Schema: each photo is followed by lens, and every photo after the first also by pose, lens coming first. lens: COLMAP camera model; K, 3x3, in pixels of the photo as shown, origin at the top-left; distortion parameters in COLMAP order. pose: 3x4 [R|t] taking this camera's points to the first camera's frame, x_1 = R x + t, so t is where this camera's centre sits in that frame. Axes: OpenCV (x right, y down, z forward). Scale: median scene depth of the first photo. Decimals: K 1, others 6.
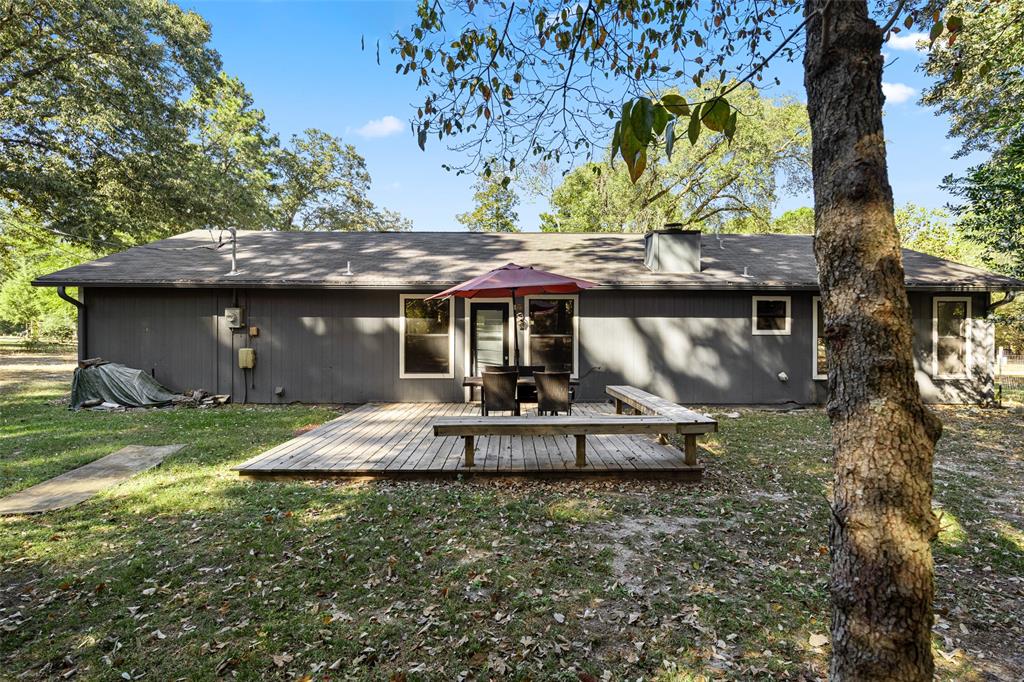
lens RADIAL K [[521.5, 0, 512.0], [0, 521.5, 339.4], [0, 0, 1]] dist [0.002763, 0.000159]
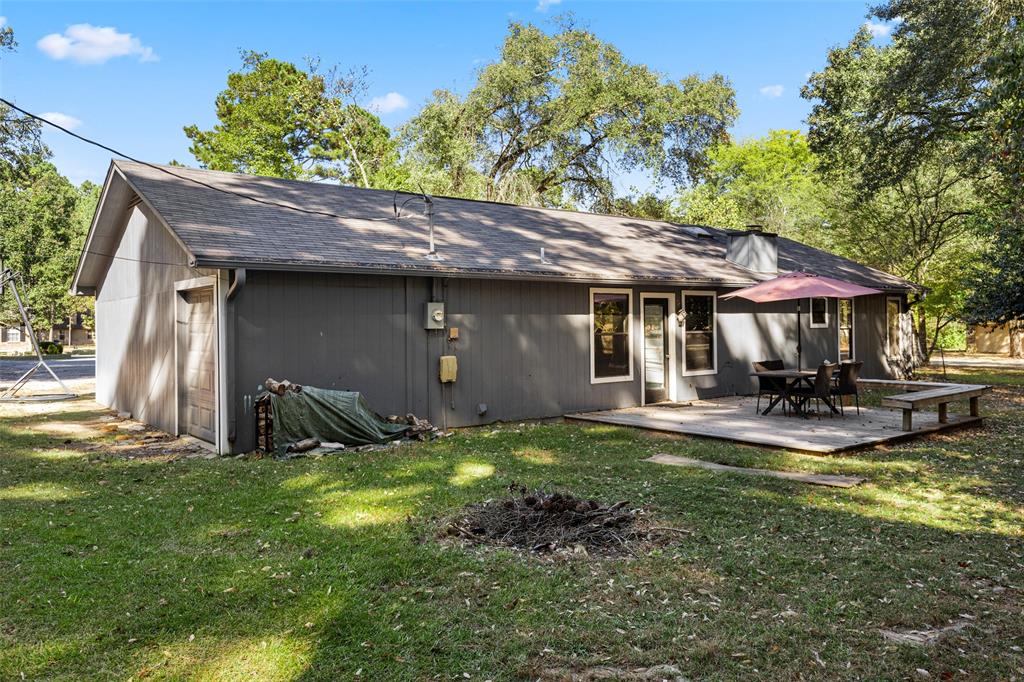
lens RADIAL K [[759.5, 0, 511.0], [0, 759.5, 339.0], [0, 0, 1]] dist [0.004204, 0.000601]
pose [[0.792281, -0.023956, 0.609685, -1.091714], [0.025822, 0.999650, 0.005724, -0.010858], [-0.609609, 0.011208, 0.792623, 0.075688]]
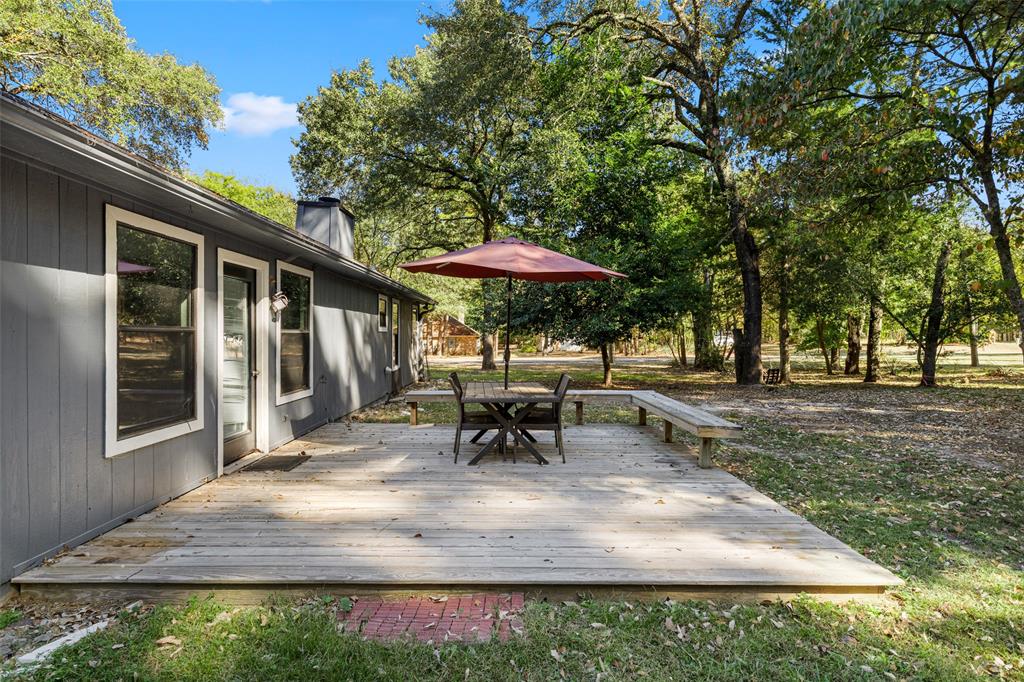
lens RADIAL K [[508.8, 0, 509.3], [0, 508.8, 338.8], [0, 0, 1]] dist [0.001849, 0.001098]
pose [[0.009101, -0.011357, 0.999894, -0.535211], [0.003275, 0.999930, 0.011328, -0.004077], [-0.999953, 0.003172, 0.009138, 0.740985]]
